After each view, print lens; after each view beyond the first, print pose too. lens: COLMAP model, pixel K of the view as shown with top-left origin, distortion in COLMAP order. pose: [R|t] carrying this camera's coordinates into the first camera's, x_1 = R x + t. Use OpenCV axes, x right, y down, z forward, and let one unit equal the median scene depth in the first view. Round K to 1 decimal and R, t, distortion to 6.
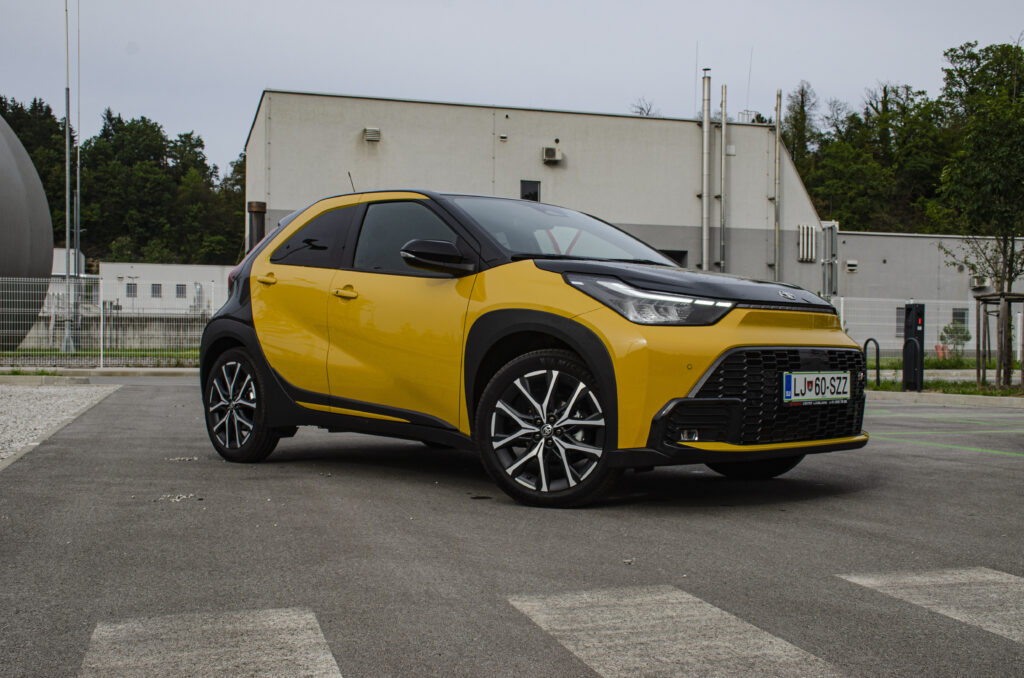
lens RADIAL K [[1123.8, 0, 512.0], [0, 1123.8, 339.0], [0, 0, 1]] dist [0.072128, 0.014876]
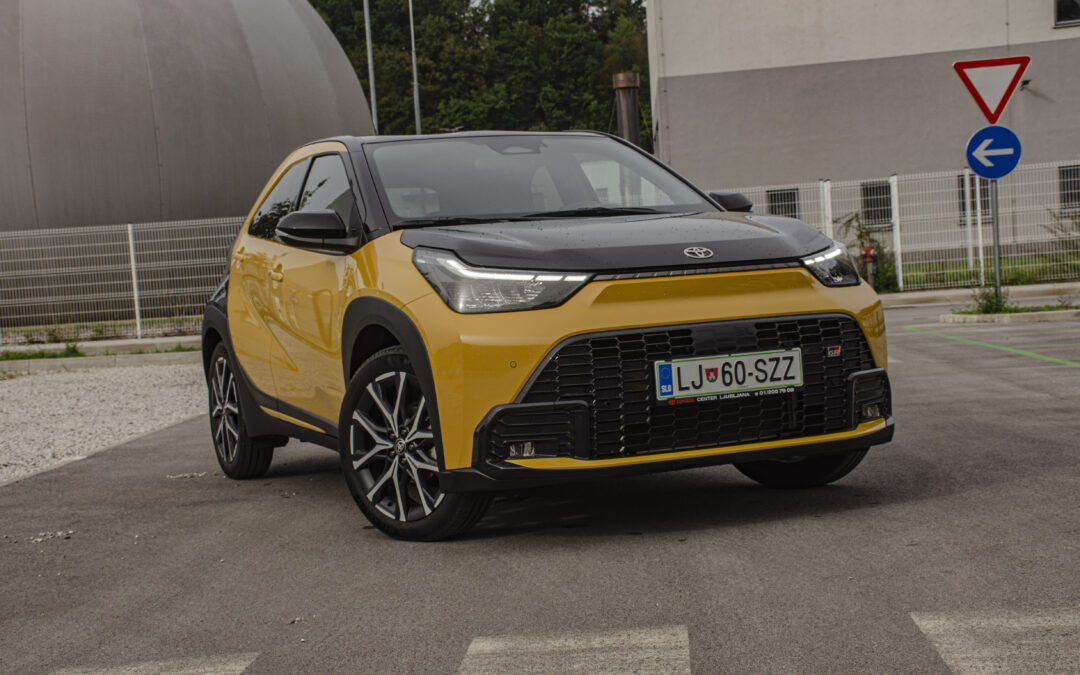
lens RADIAL K [[1668.5, 0, 540.0], [0, 1668.5, 337.5], [0, 0, 1]] dist [0.026514, 0.026177]
pose [[0.934322, -0.057139, -0.351819, 0.540349], [0.077444, 0.996030, 0.043902, -0.040429], [0.347914, -0.068265, 0.935038, -0.078311]]
